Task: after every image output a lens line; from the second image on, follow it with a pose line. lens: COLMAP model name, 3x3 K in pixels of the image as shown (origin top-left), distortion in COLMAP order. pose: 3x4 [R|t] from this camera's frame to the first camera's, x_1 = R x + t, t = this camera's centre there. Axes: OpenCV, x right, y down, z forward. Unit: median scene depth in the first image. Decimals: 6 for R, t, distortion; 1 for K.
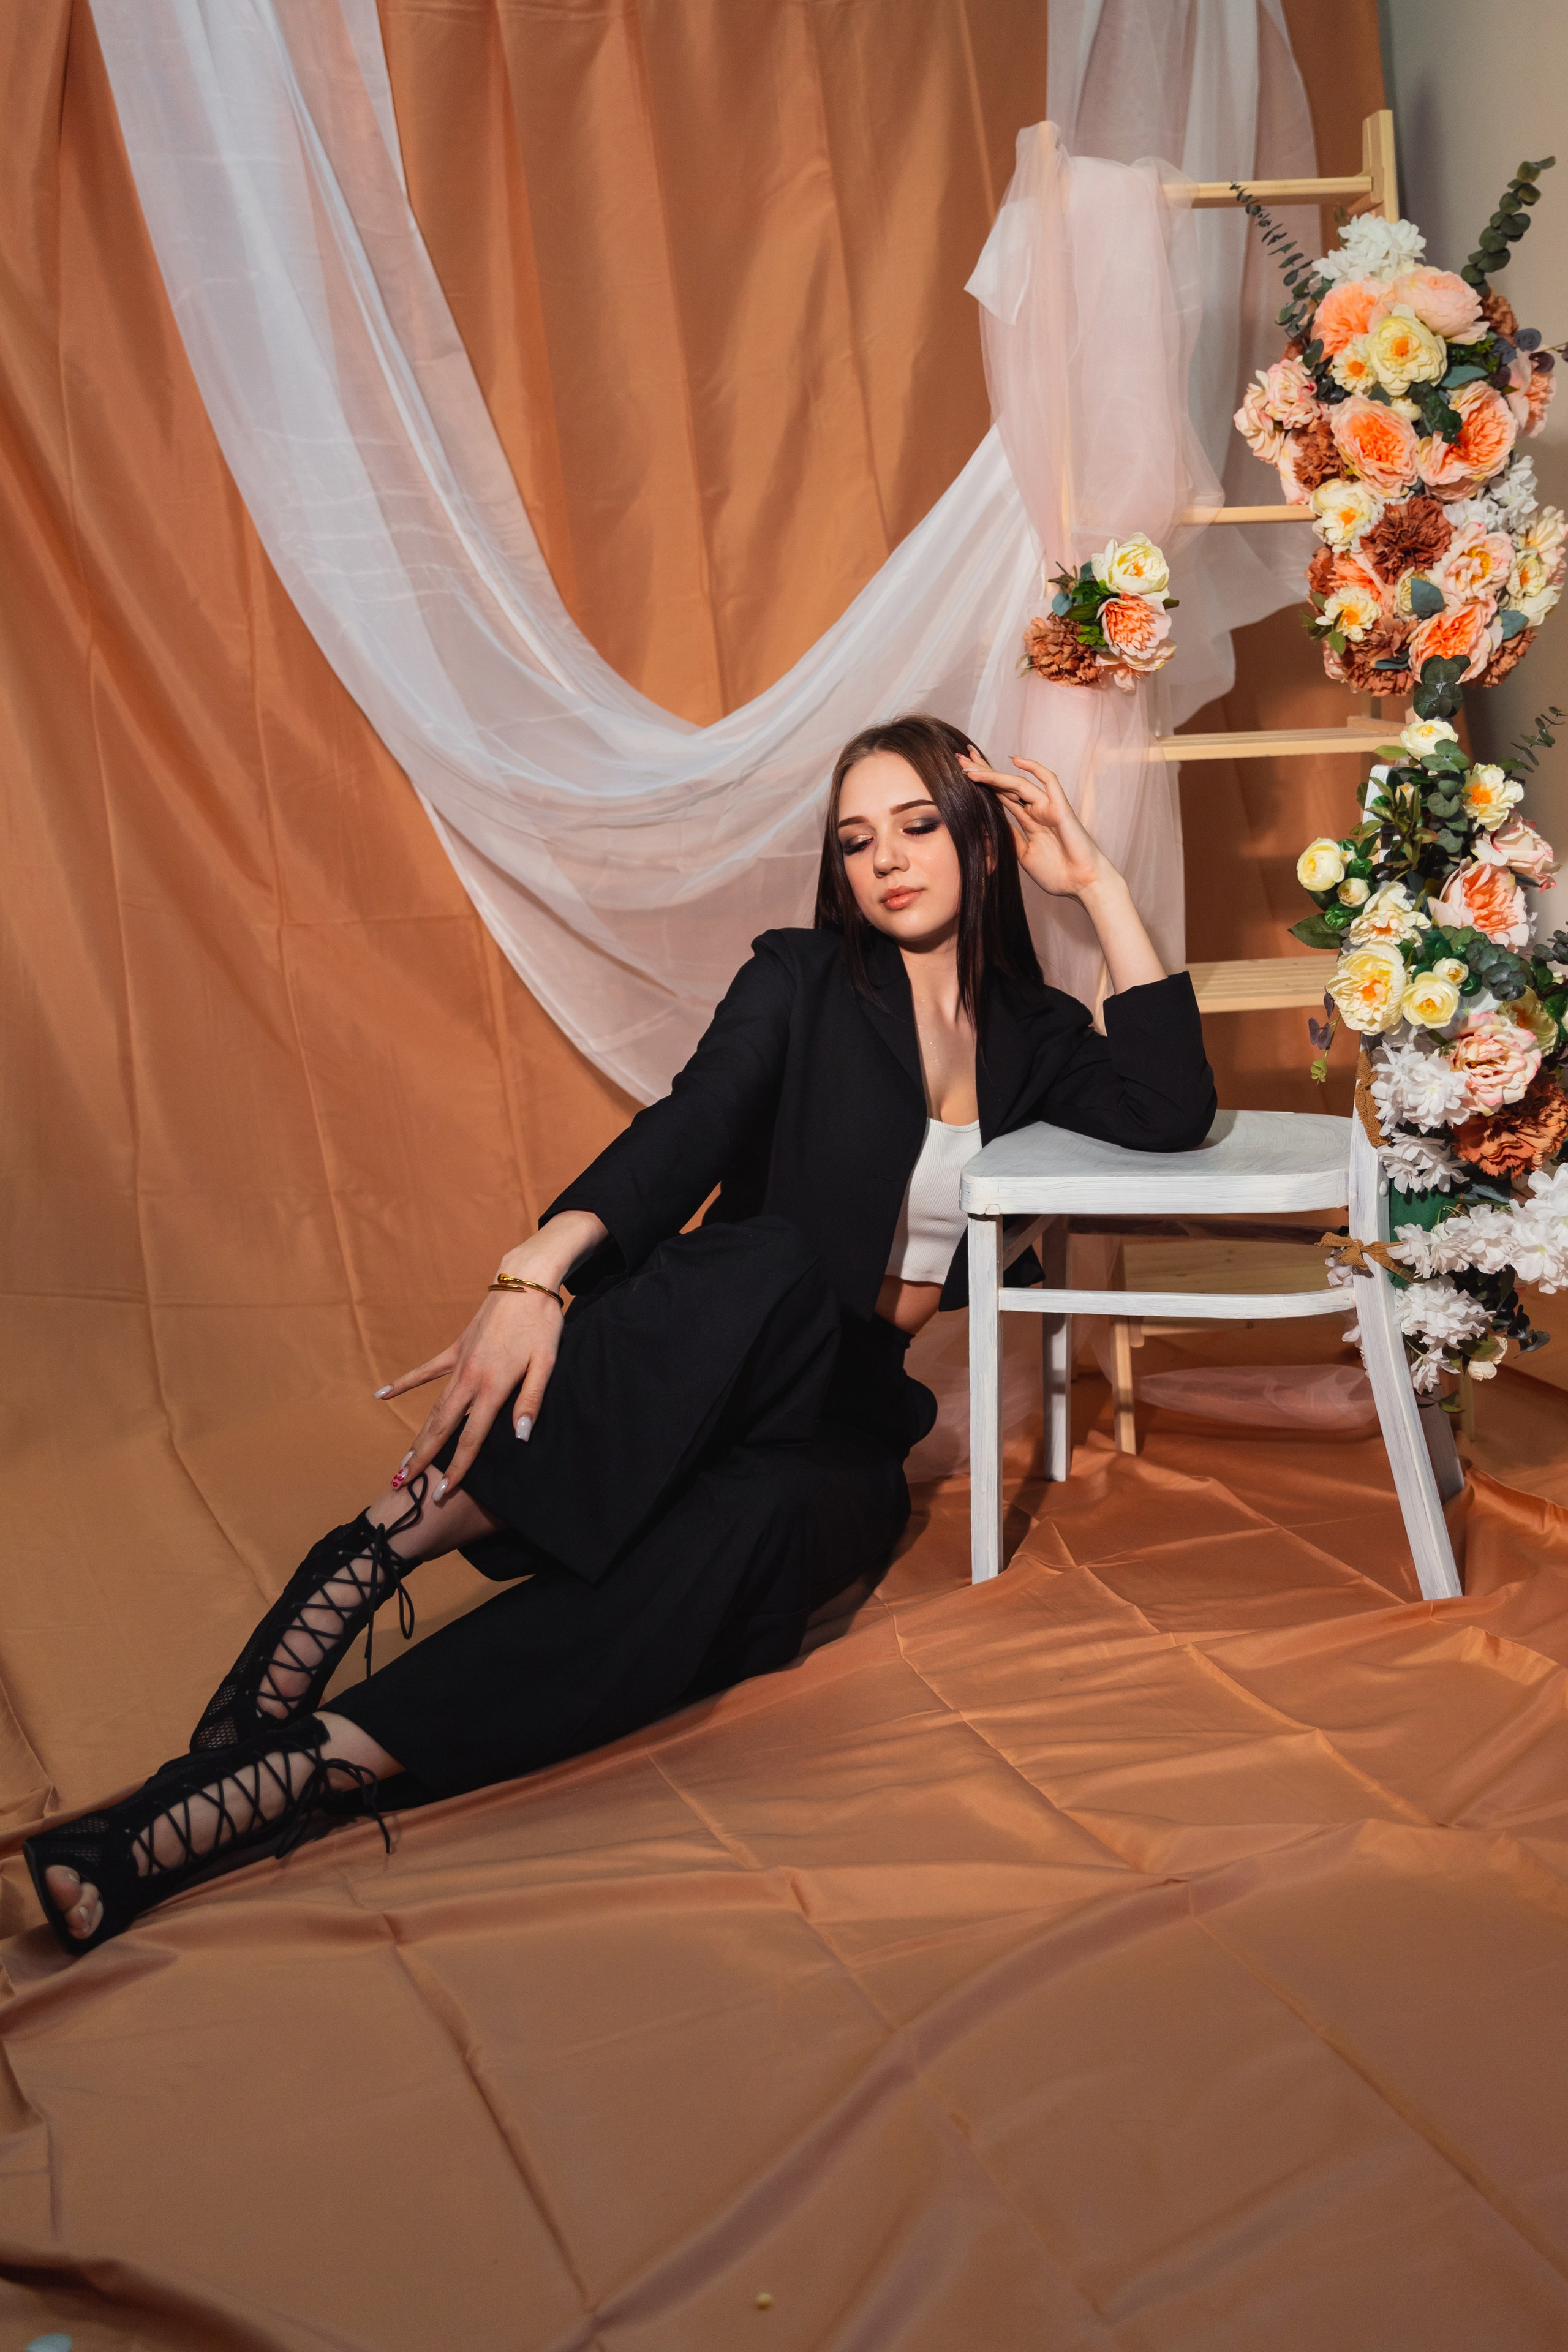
lens RADIAL K [[2216.7, 0, 819.8], [0, 2216.7, 1141.5], [0, 0, 1]] dist [-0.014292, 0.000000]
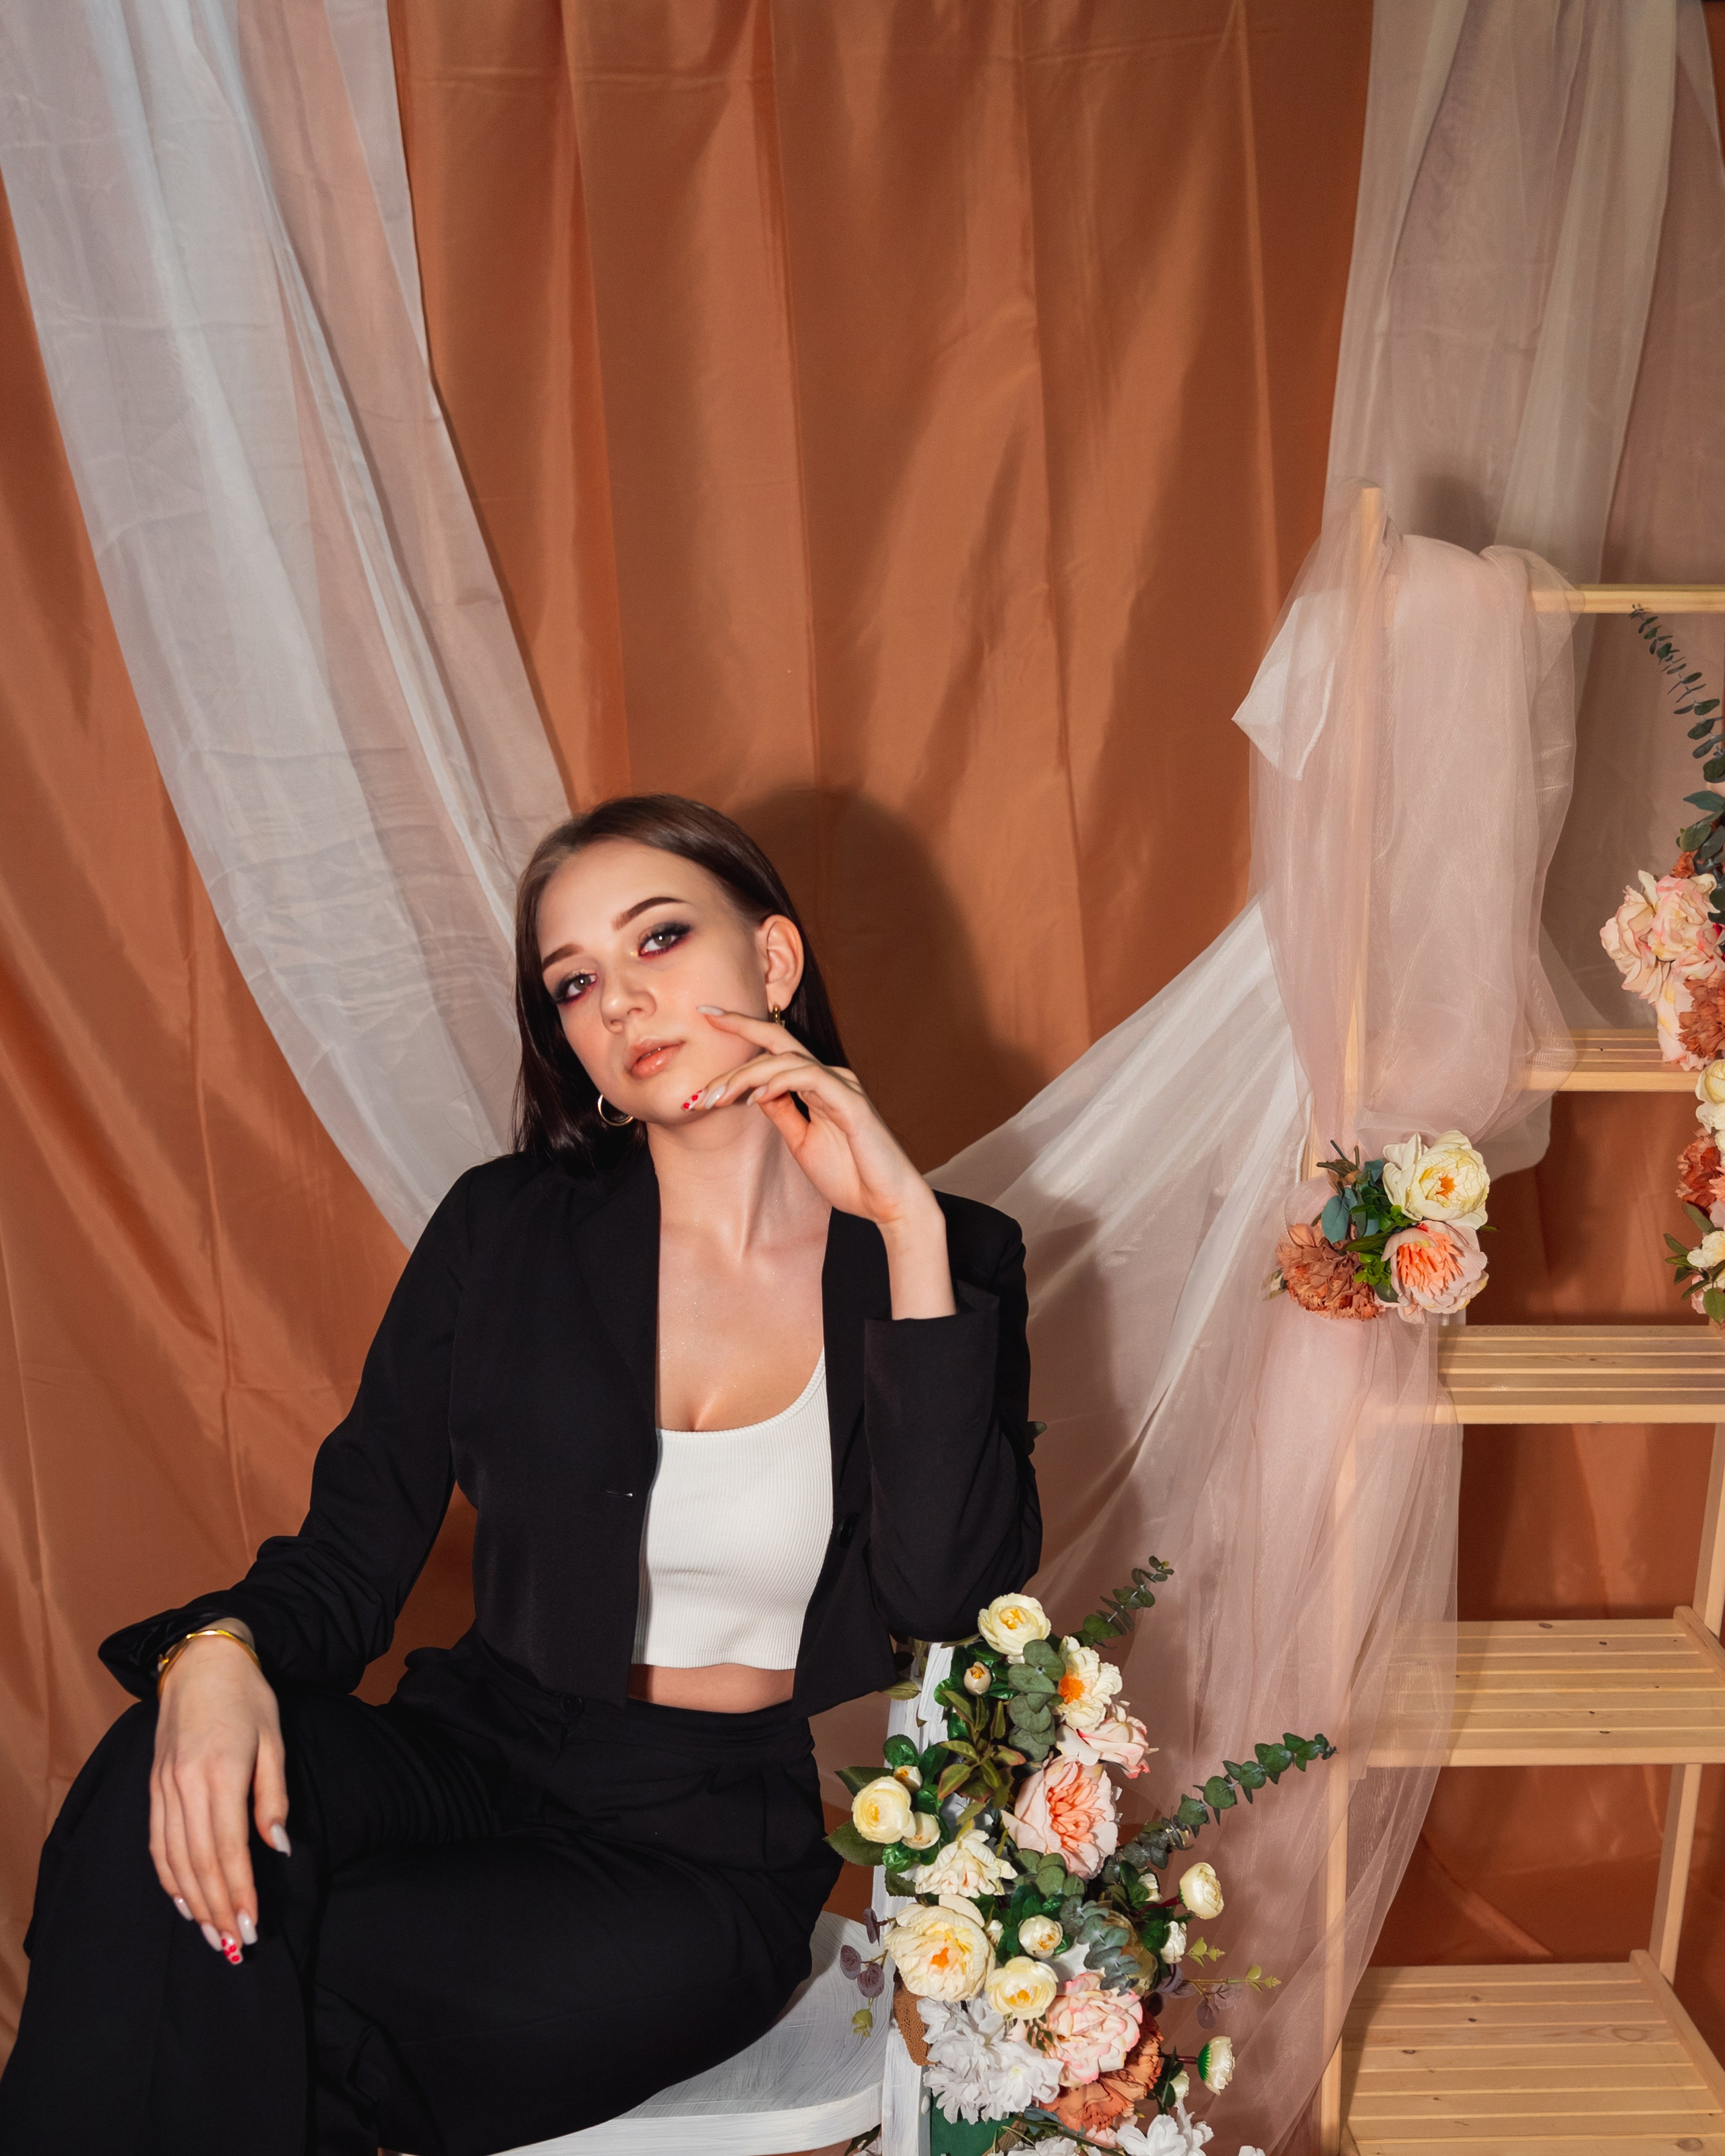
lens RADIAL K [[2895.1, 0, 804.1], [0, 2895.1, 1646.2], [0, 0, 1]] dist [-0.027433, 0.000000]
pose [[0.997970, 0.060659, -0.019422, -0.027432], [-0.056223, 0.982261, 0.178894, -0.205738], [0.029929, -0.177438, 0.983677, 0.040799]]
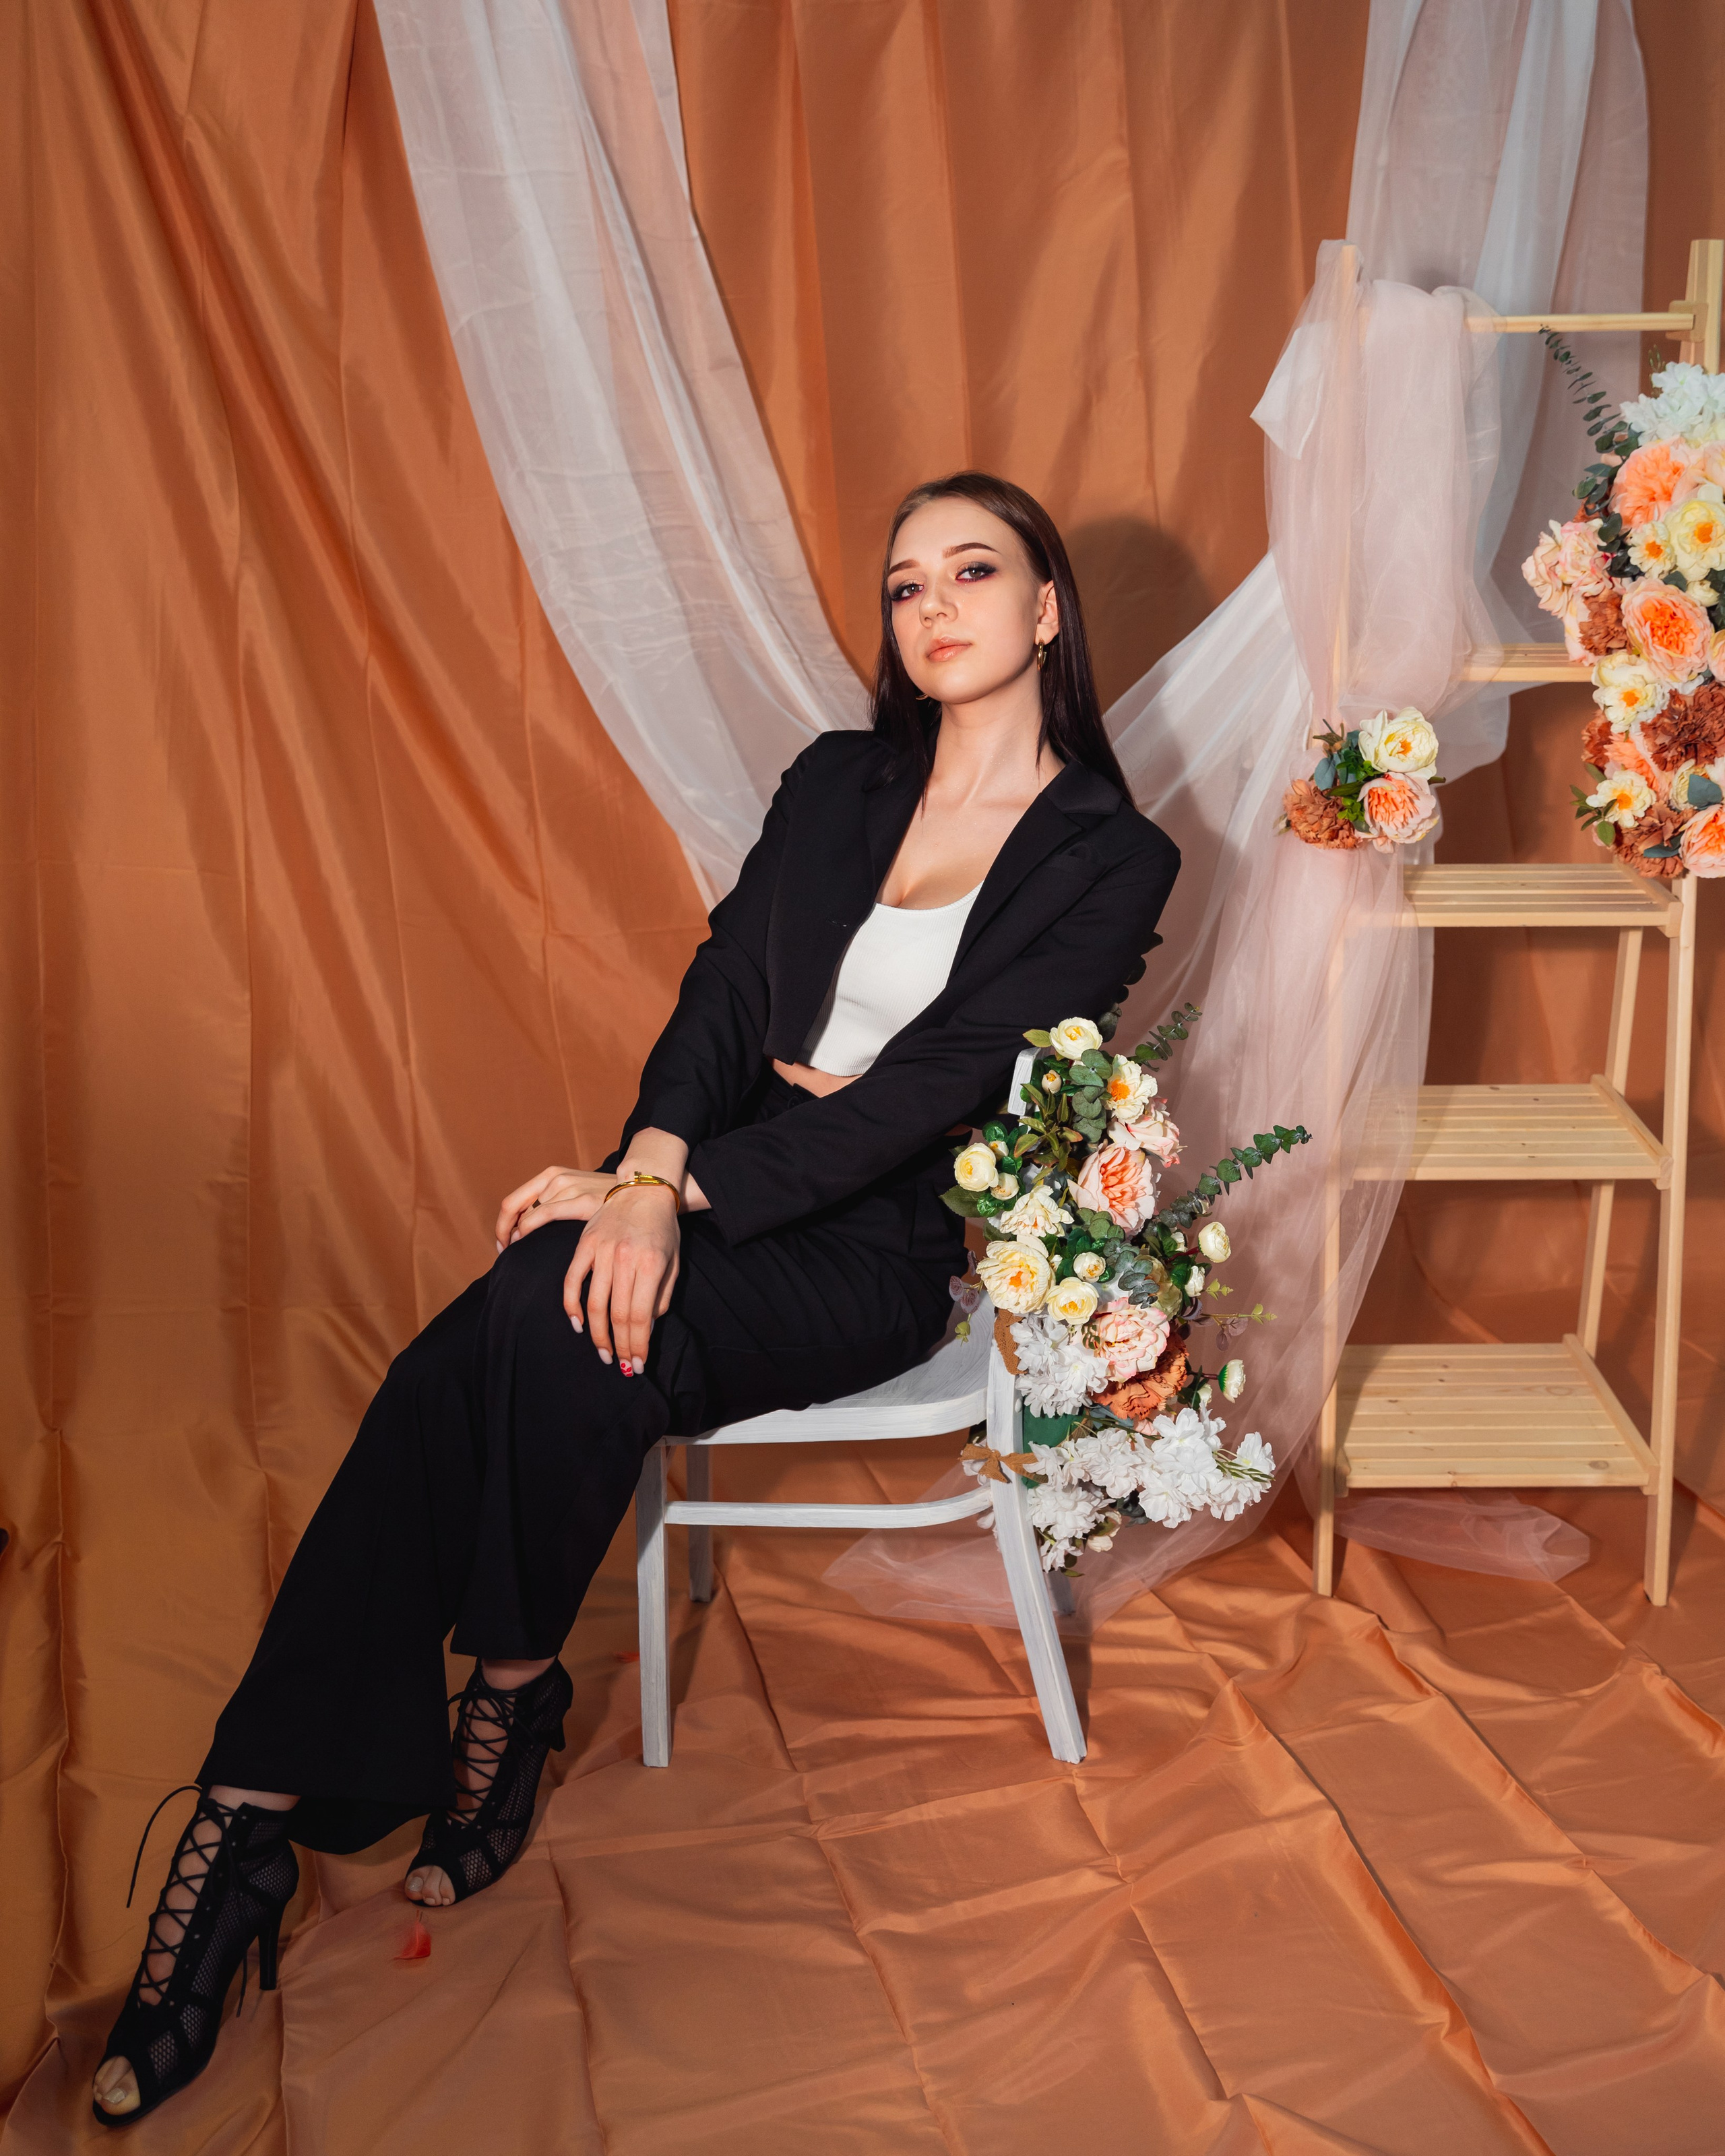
lens RADIAL K [[2135.5, 0, 879.9], [0, 2135.5, 1160.2], [0, 0, 1]] dist [-0.025433, 0.000000]
pose [[0.994493, 0.063104, -0.083676, 0.002306], [-0.049309, 0.986249, 0.157738, -0.165617], [0.092479, -0.152743, 0.983929, 0.019191]]
